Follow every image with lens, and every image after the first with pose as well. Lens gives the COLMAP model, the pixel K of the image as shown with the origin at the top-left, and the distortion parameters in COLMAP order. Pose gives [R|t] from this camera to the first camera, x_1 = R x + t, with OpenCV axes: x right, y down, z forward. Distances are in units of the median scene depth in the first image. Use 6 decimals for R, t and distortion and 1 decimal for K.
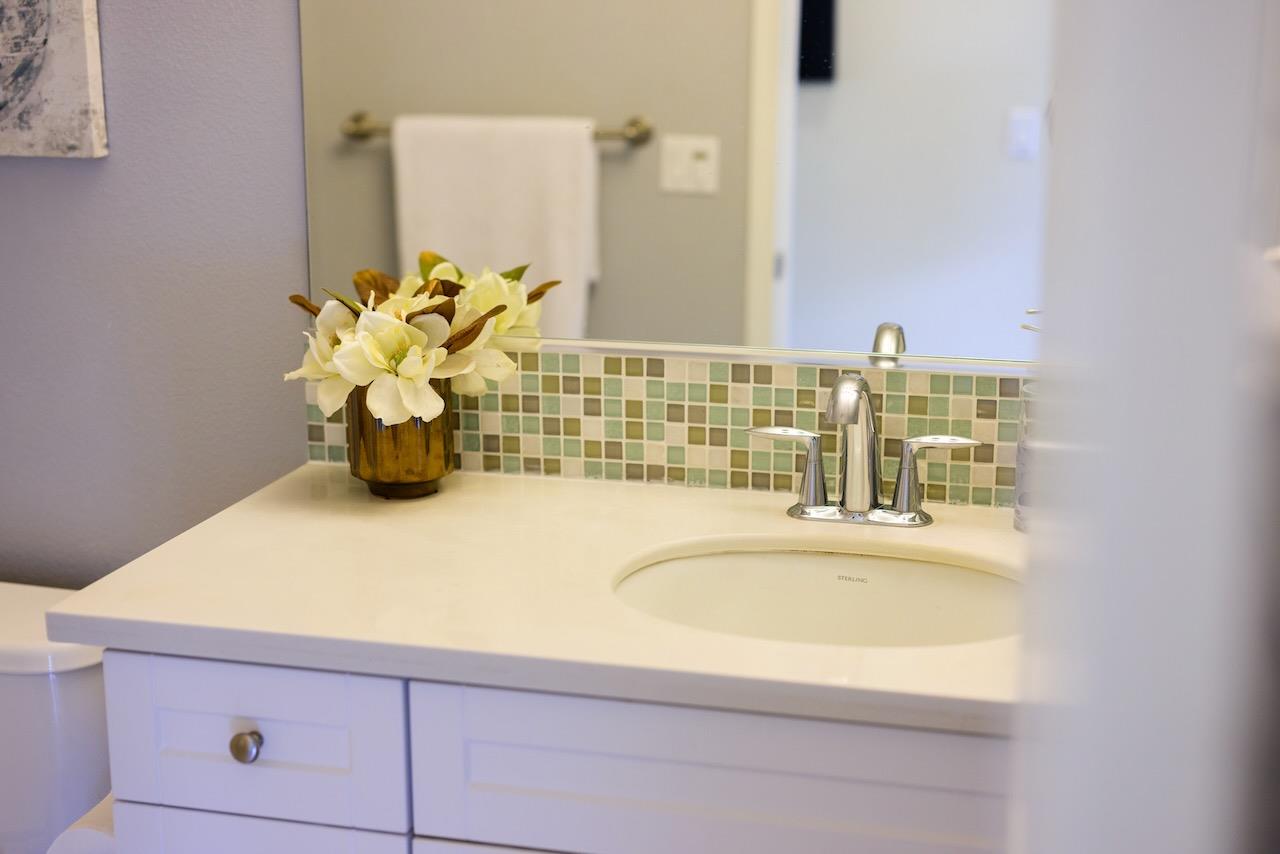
lens RADIAL K [[1817.0, 0, 640.0], [0, 1817.0, 427.0], [0, 0, 1]] dist [-0.001944, -0.006666]
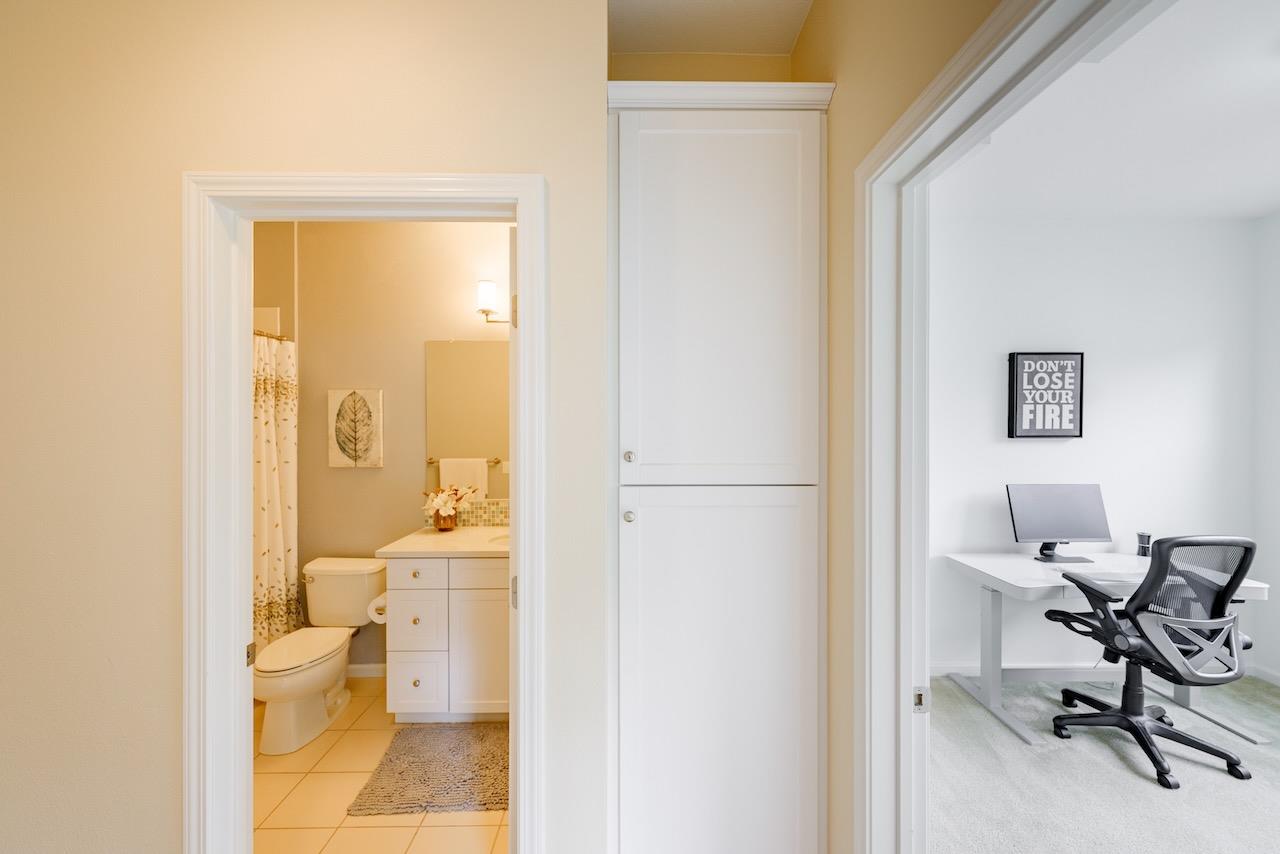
lens RADIAL K [[501.7, 0, 639.3], [0, 501.7, 428.5], [0, 0, 1]] dist [0.001486, 0.000347]
pose [[0.965111, -0.003547, 0.261818, 0.024490], [0.062210, 0.974384, -0.216116, 0.092201], [-0.254344, 0.224863, 0.940609, -0.508312]]
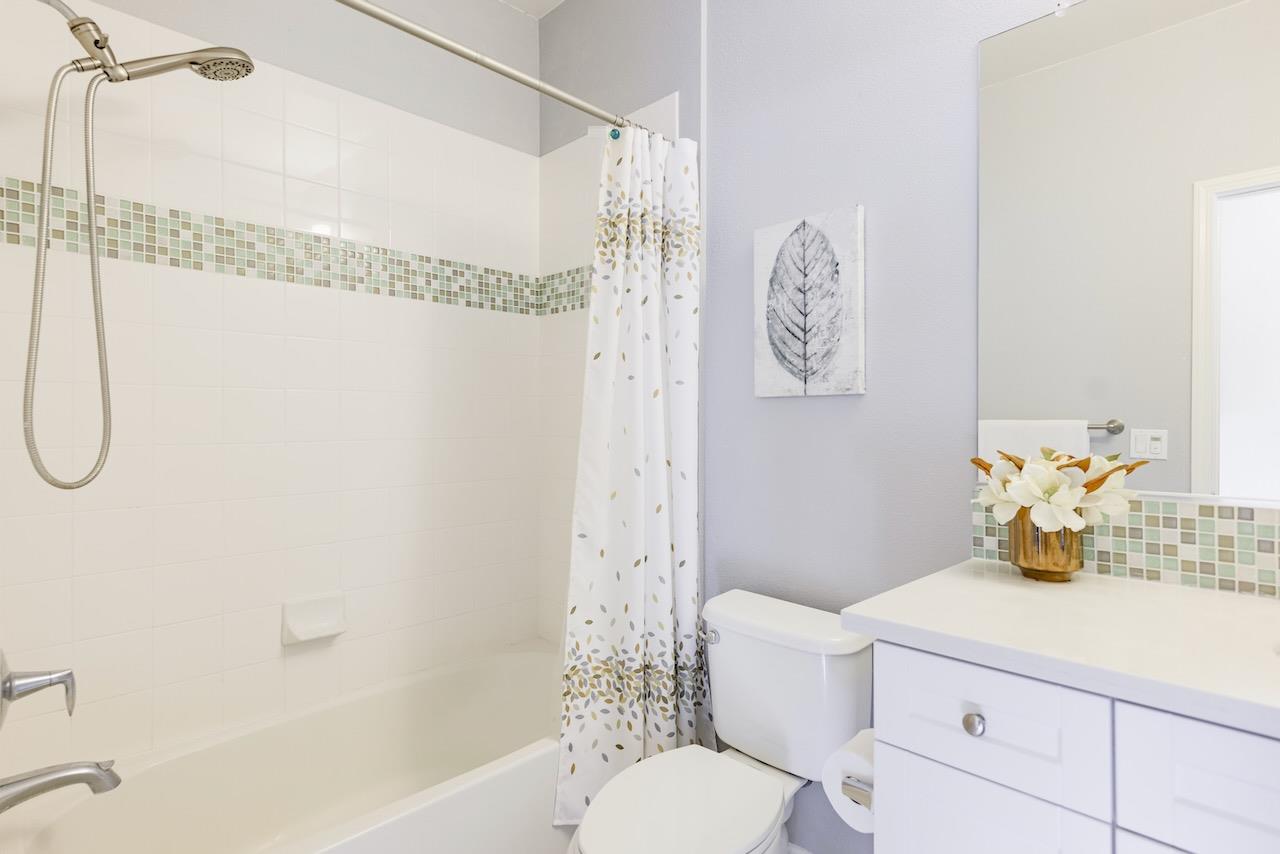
lens RADIAL K [[650.2, 0, 643.8], [0, 650.2, 419.9], [0, 0, 1]] dist [0.013332, -0.000997]
pose [[0.860525, -0.003629, -0.509395, -0.138623], [-0.116705, 0.971974, -0.204075, 0.058632], [0.495859, 0.235061, 0.835984, 0.281087]]
